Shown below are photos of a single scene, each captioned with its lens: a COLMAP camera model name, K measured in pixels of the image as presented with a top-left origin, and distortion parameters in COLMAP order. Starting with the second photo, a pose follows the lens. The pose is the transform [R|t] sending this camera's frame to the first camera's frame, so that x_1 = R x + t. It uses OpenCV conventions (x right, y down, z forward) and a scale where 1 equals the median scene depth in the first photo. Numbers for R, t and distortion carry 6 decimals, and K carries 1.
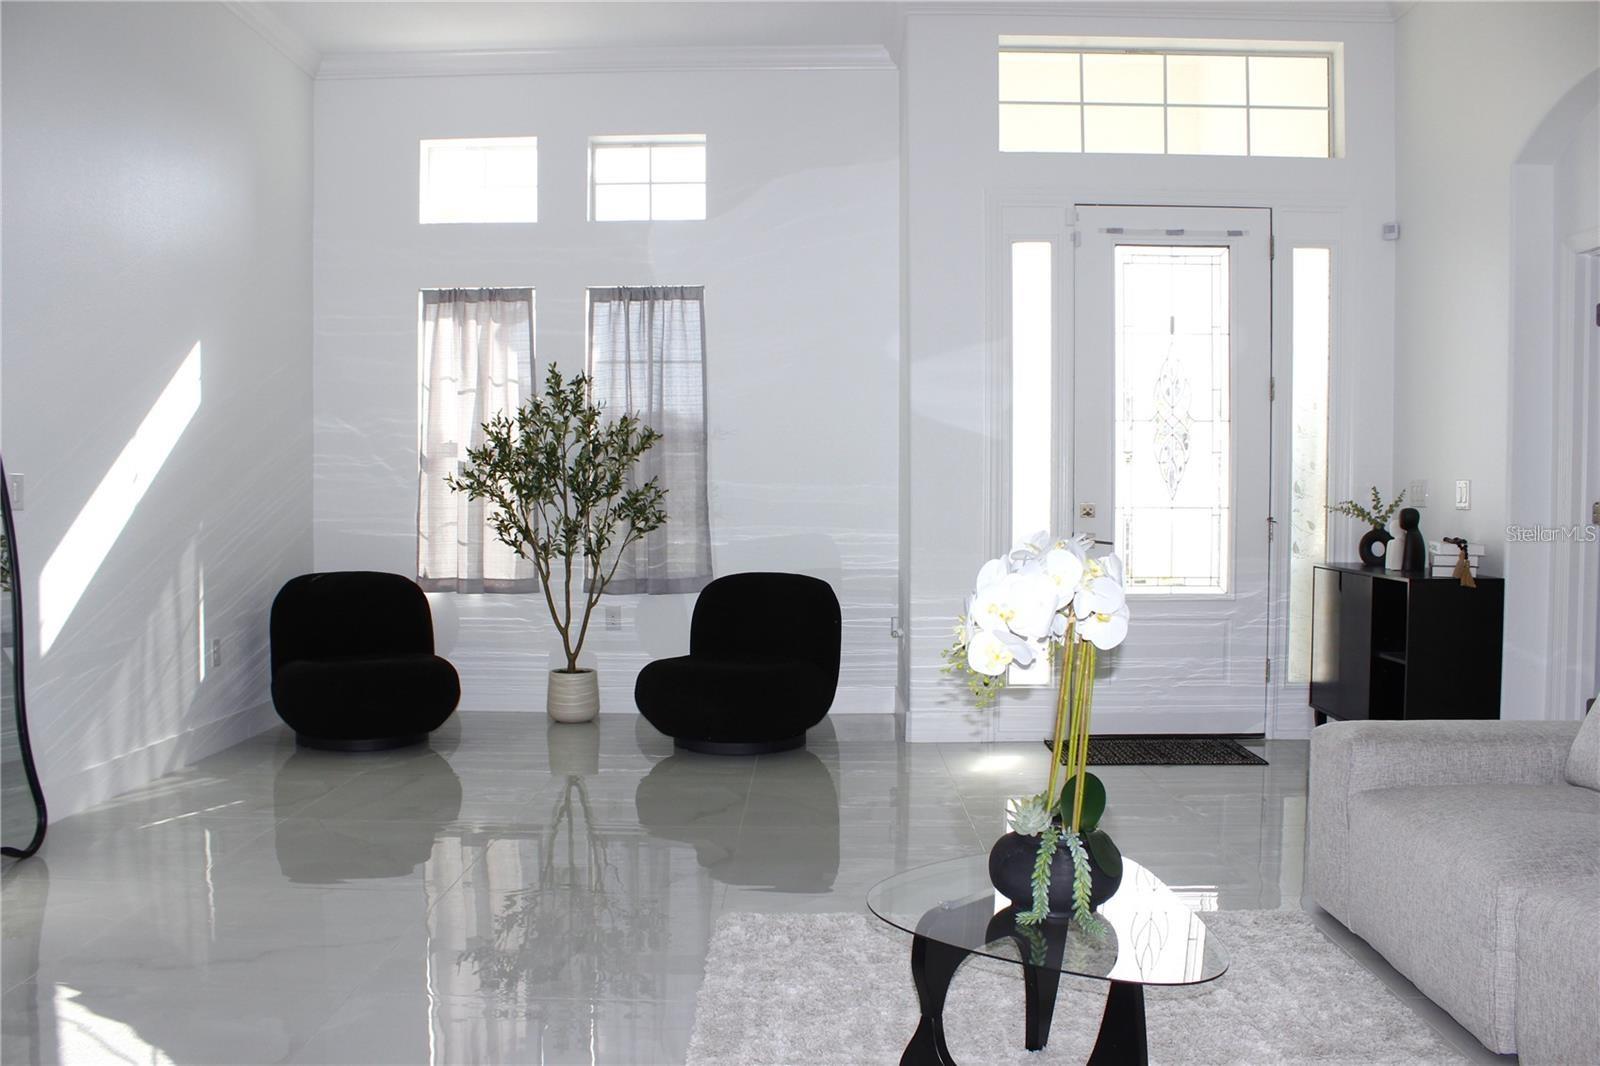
lens RADIAL K [[1350.3, 0, 809.0], [0, 1350.3, 551.3], [0, 0, 1]] dist [-0.154548, 0.134614]
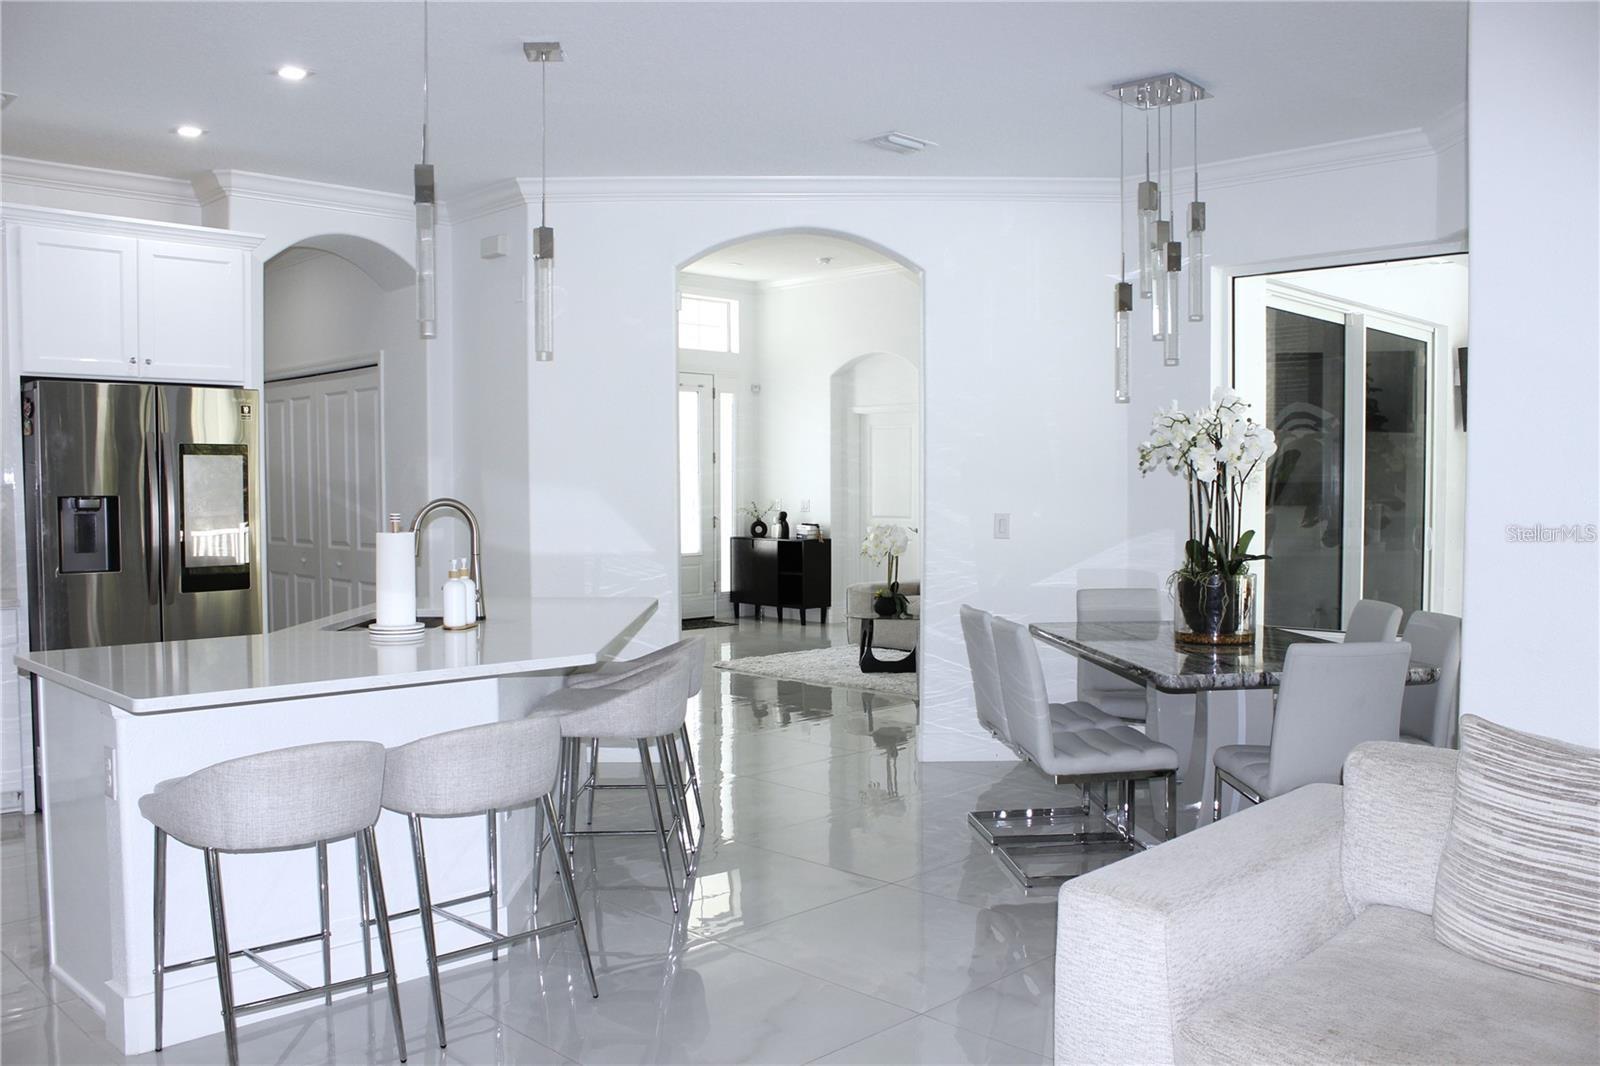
lens RADIAL K [[1350.3, 0, 809.0], [0, 1350.3, 551.3], [0, 0, 1]] dist [-0.154548, 0.134614]
pose [[0.697981, -0.041395, 0.714919, -1.036935], [0.032493, 0.999130, 0.026129, -0.019442], [-0.715379, 0.004992, 0.698719, -0.606168]]
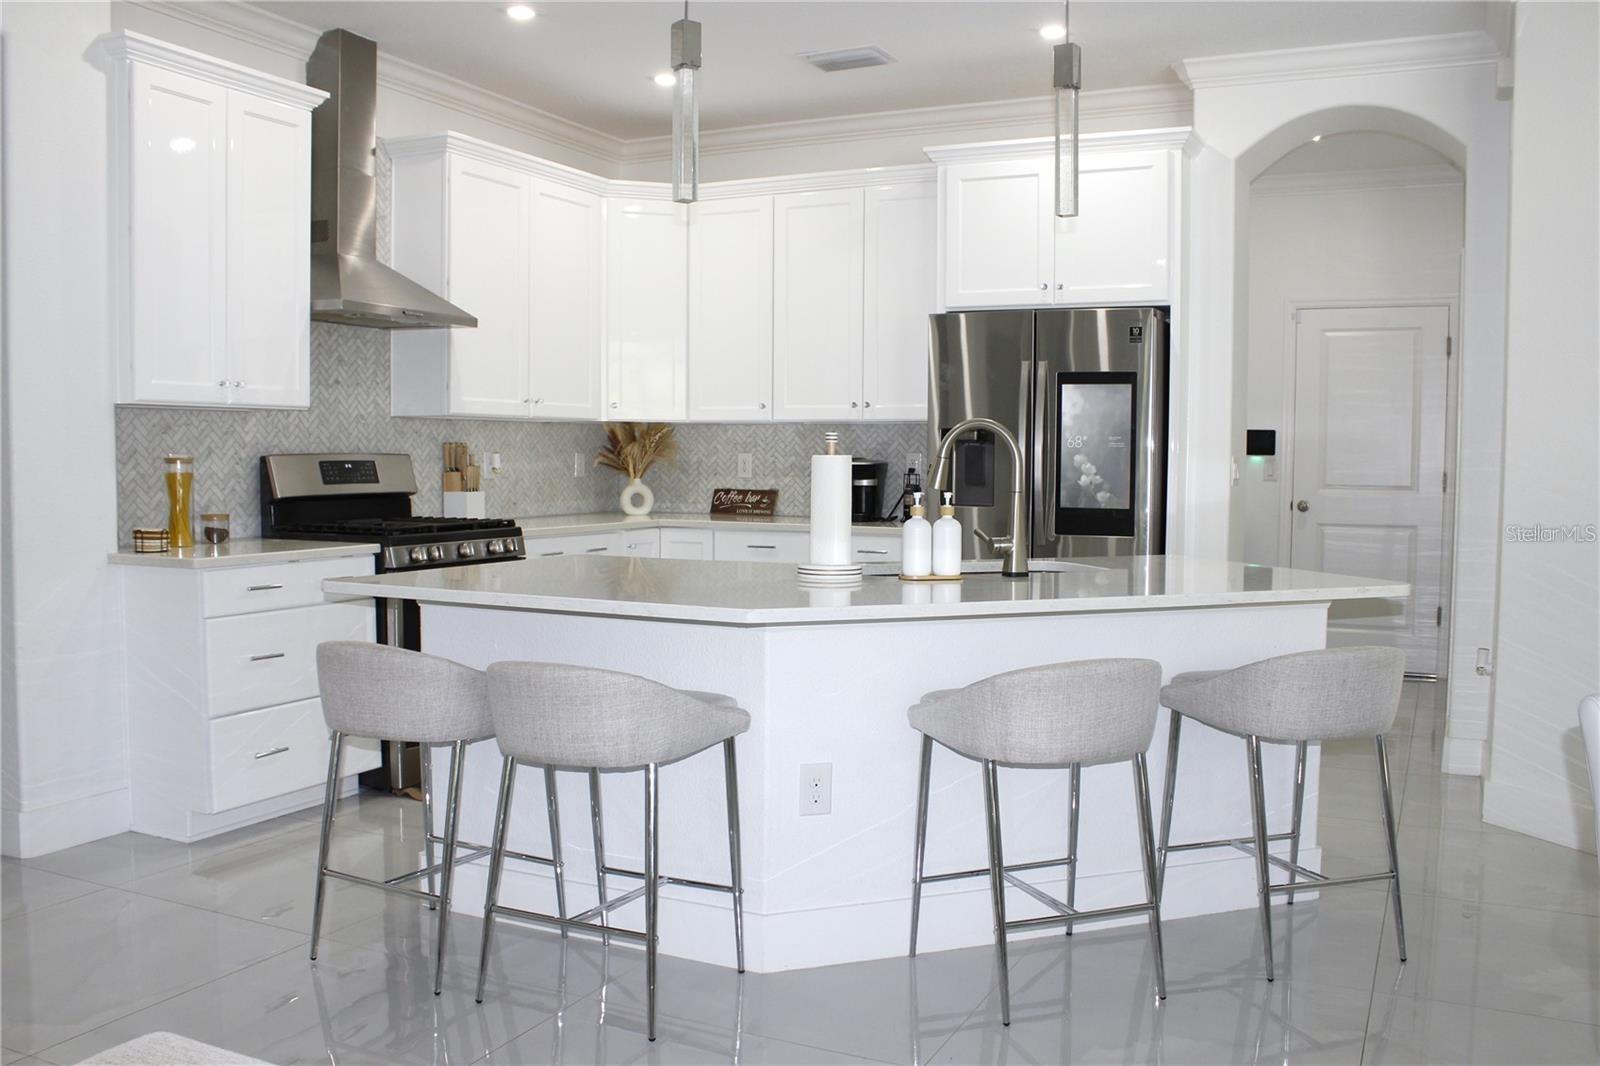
lens RADIAL K [[1422.5, 0, 772.6], [0, 1422.5, 528.6], [0, 0, 1]] dist [-0.120054, 0.157712]
pose [[0.910872, 0.025997, -0.411870, -0.512668], [-0.020069, 0.999623, 0.018711, 0.000537], [0.412201, -0.008777, 0.911051, -0.560080]]
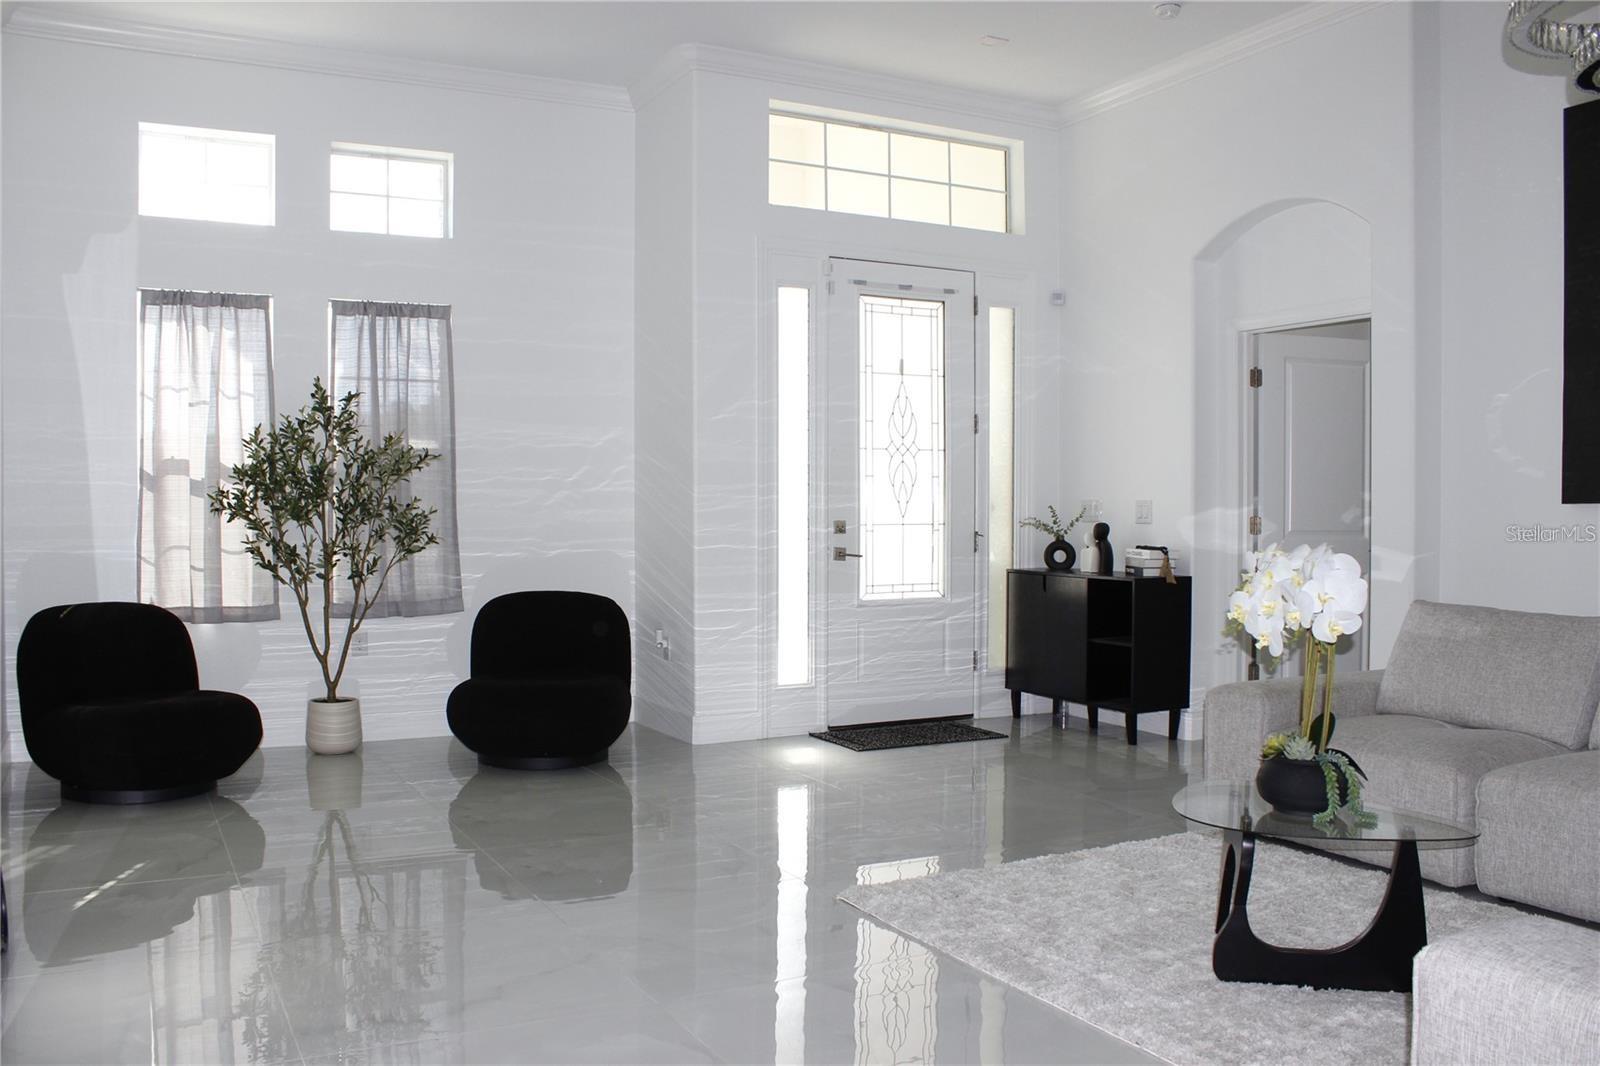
lens RADIAL K [[1350.3, 0, 809.0], [0, 1350.3, 551.3], [0, 0, 1]] dist [-0.154548, 0.134614]
pose [[0.879727, -0.016023, 0.475209, -0.327443], [0.022483, 0.999716, -0.007912, -0.001568], [-0.474947, 0.017645, 0.879837, 0.008177]]
